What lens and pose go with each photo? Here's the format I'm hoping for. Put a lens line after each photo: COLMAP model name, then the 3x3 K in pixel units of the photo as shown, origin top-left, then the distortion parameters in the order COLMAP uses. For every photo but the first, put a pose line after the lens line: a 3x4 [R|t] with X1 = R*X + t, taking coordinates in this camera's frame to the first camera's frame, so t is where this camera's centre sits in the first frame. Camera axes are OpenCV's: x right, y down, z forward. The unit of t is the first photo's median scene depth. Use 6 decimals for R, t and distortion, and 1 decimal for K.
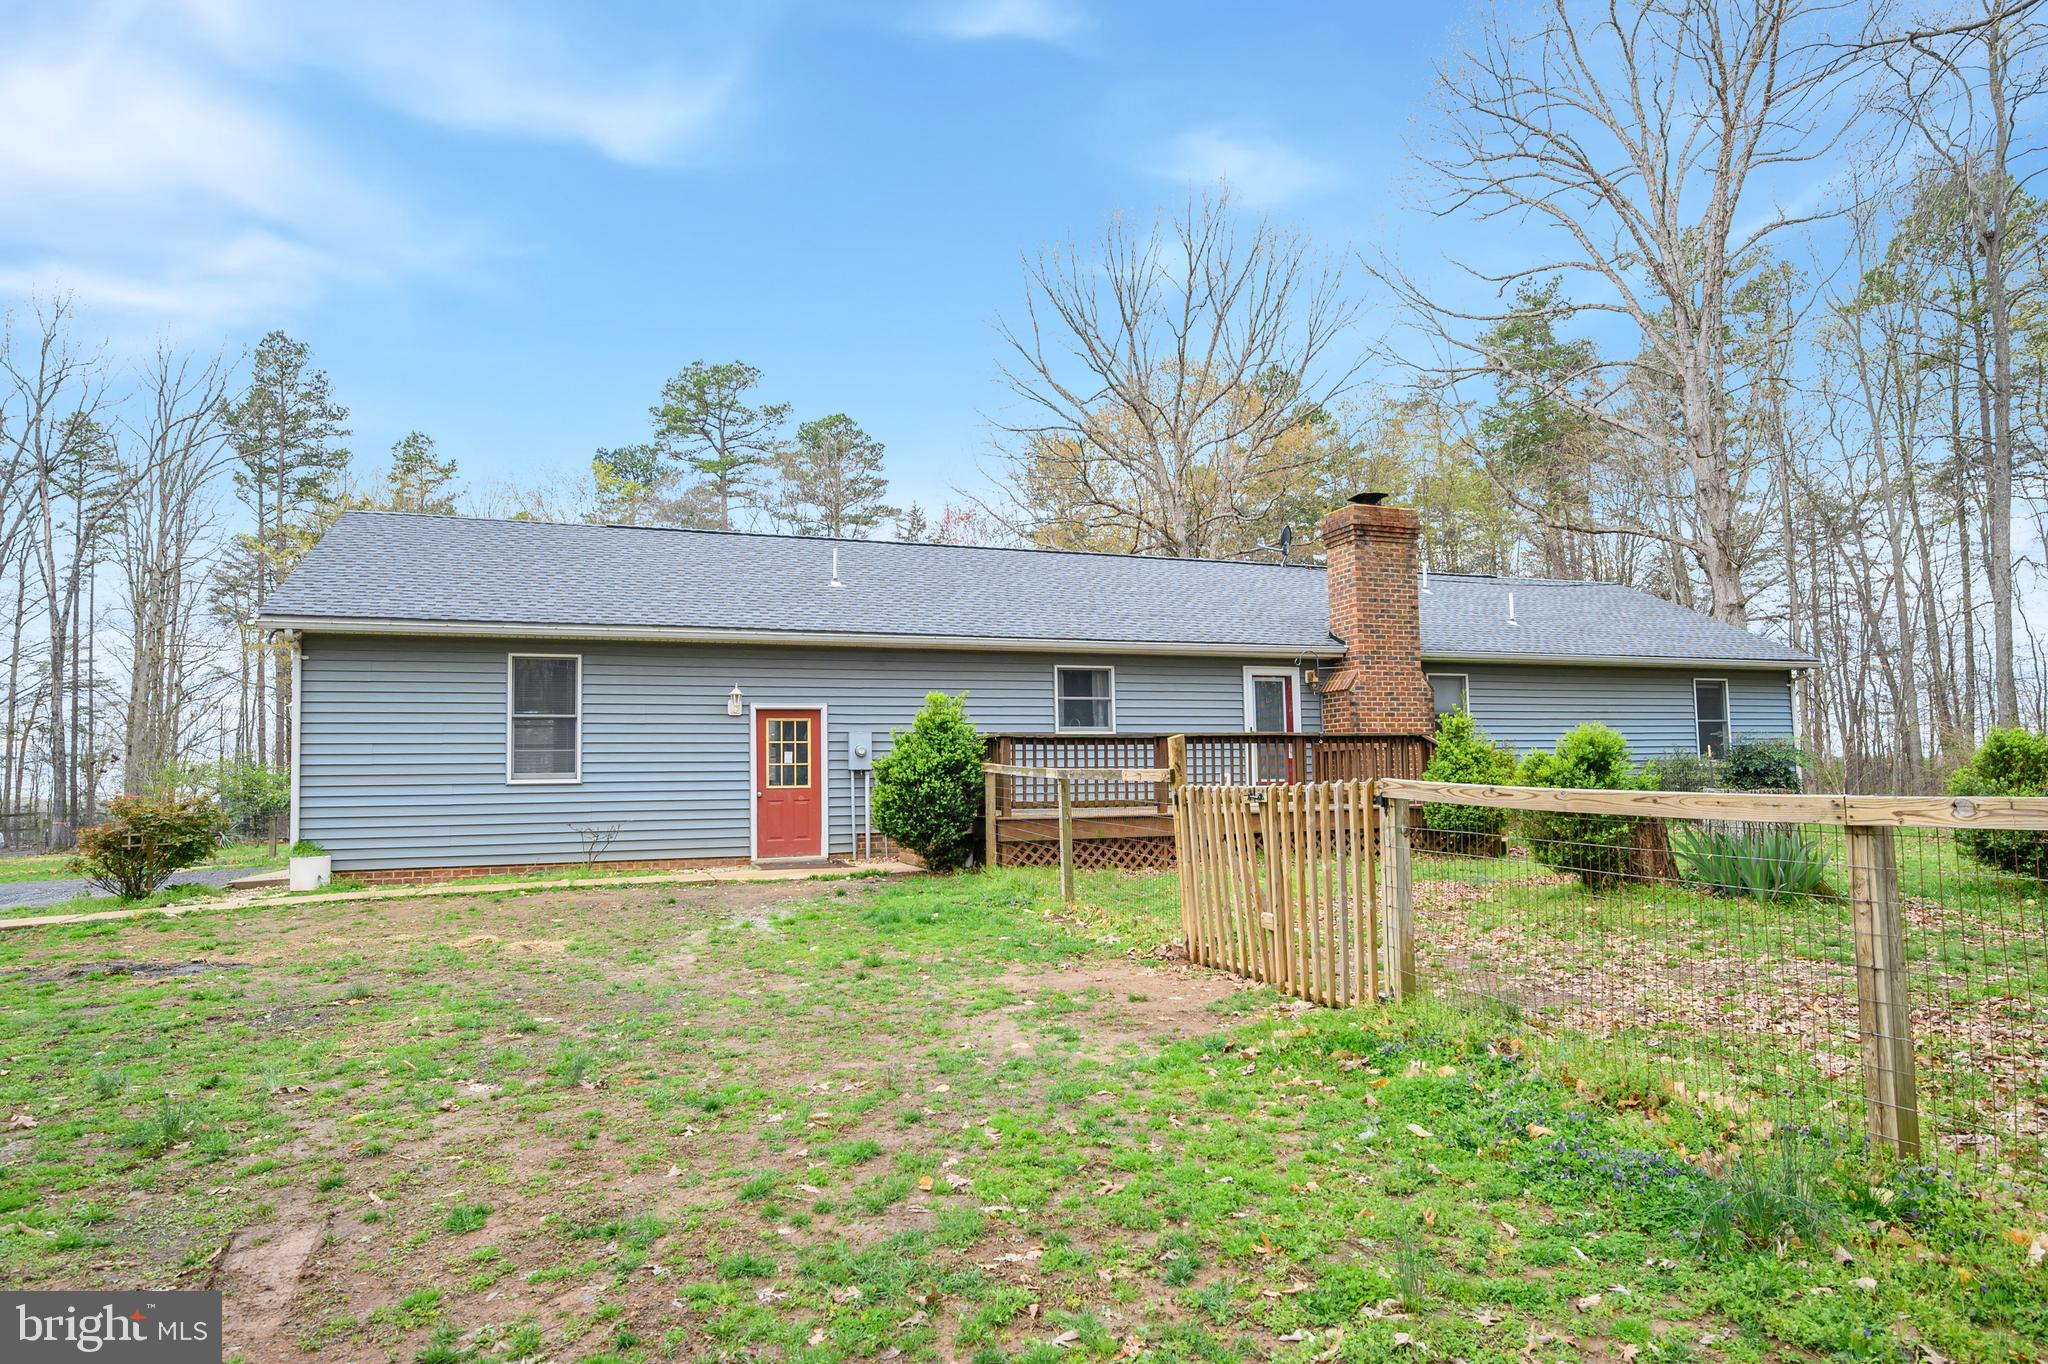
lens RADIAL K [[1181.4, 0, 1024.0], [0, 1181.4, 682.0], [0, 0, 1]] dist [0.014051, 0.000292]
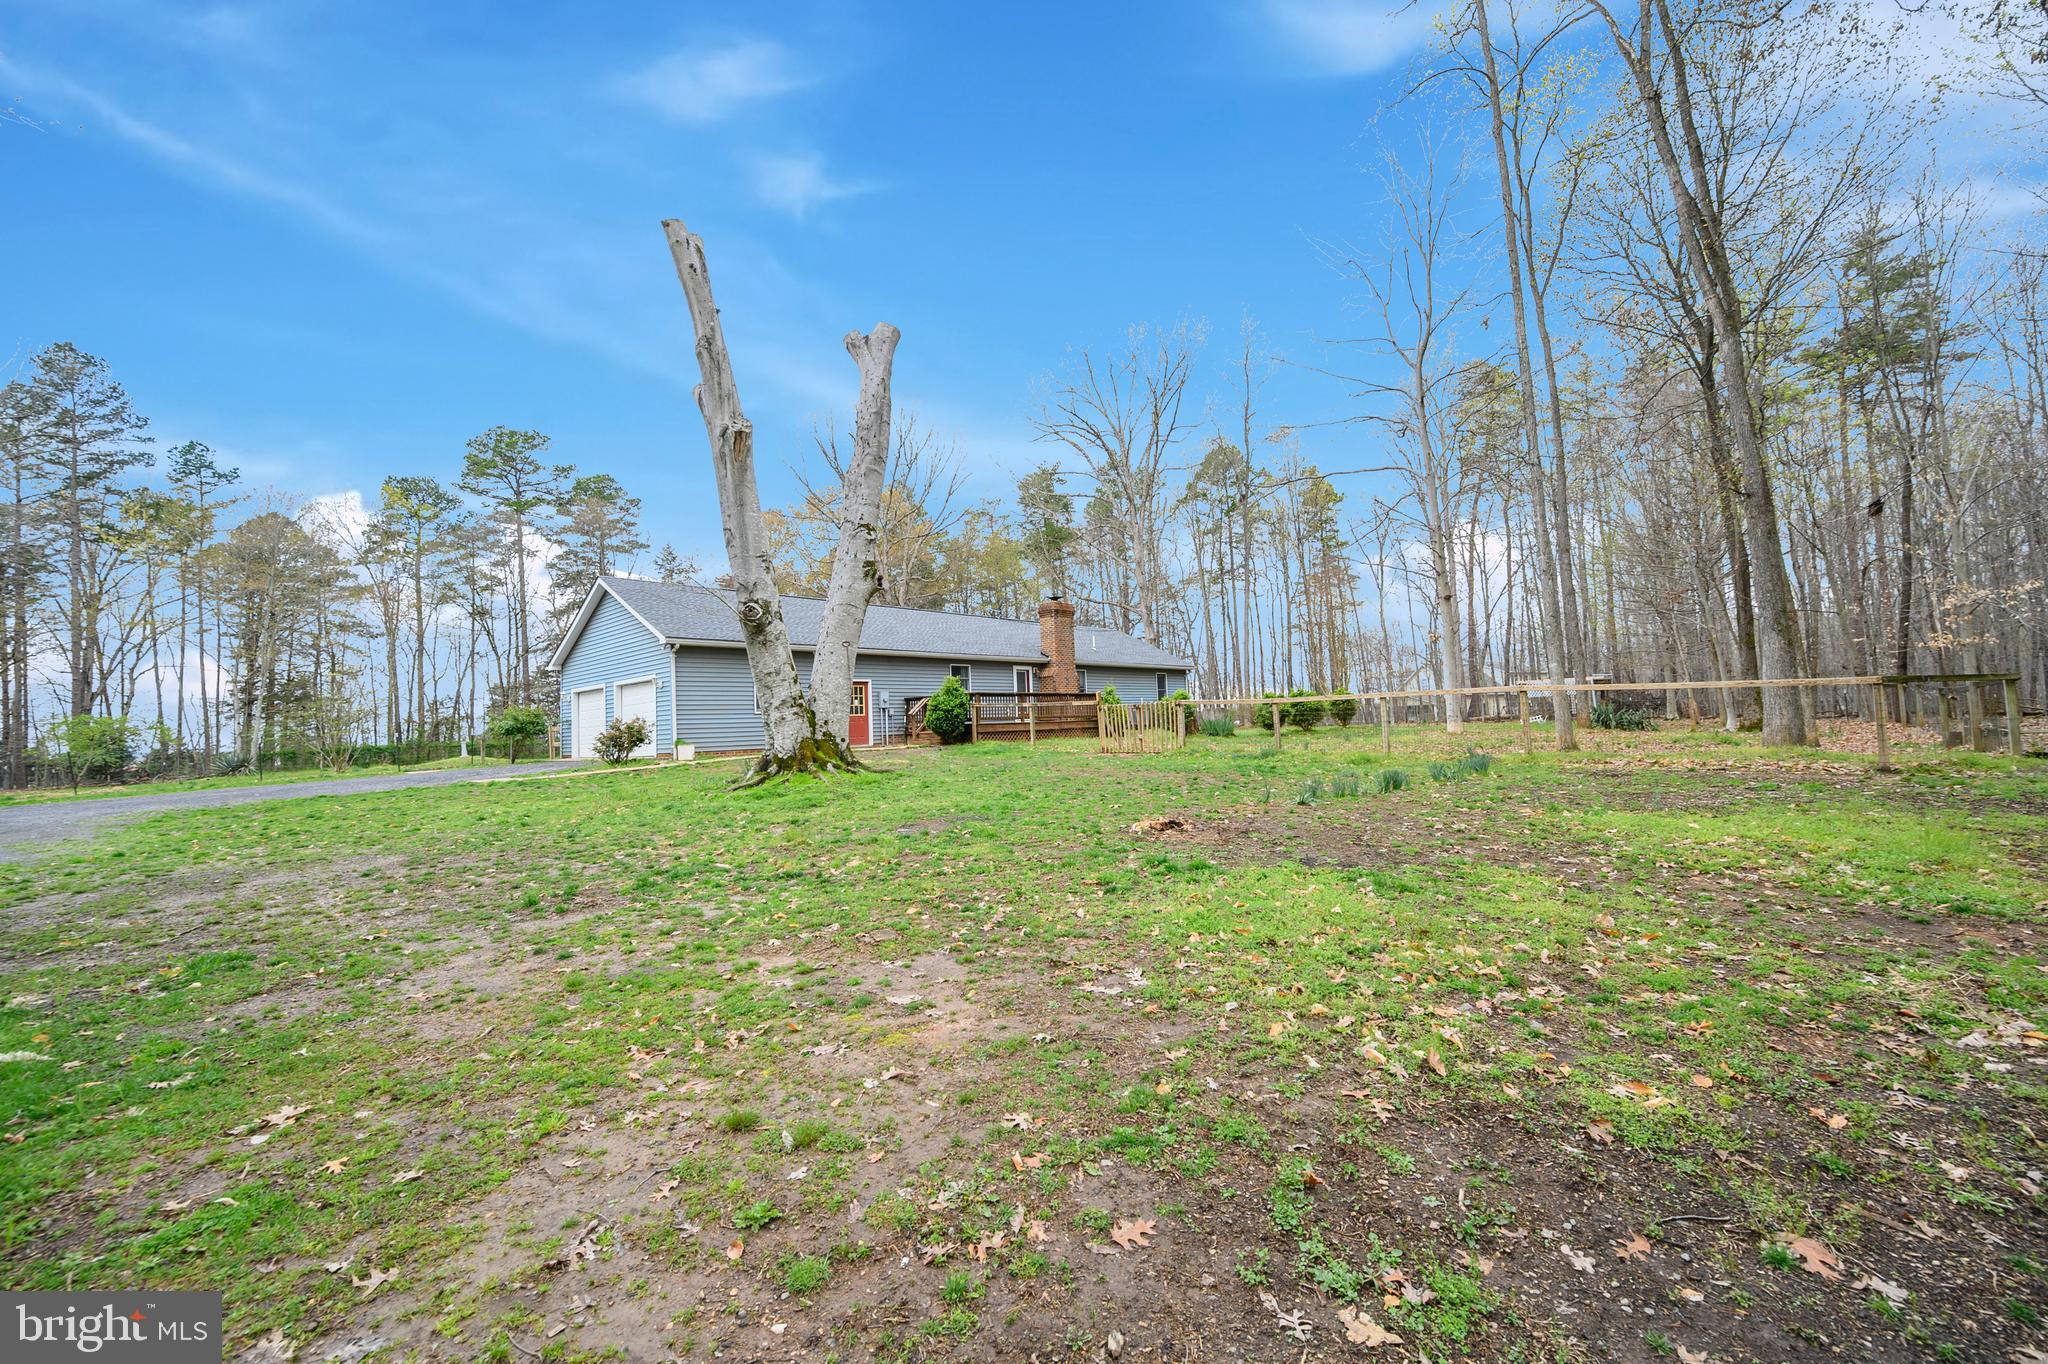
lens RADIAL K [[852.7, 0, 1016.4], [0, 852.7, 673.3], [0, 0, 1]] dist [-0.000233, -0.000549]
pose [[0.892949, 0.015747, 0.449882, -0.543106], [-0.022189, 0.999713, 0.009049, -0.012466], [-0.449610, -0.018063, 0.893042, -0.515087]]
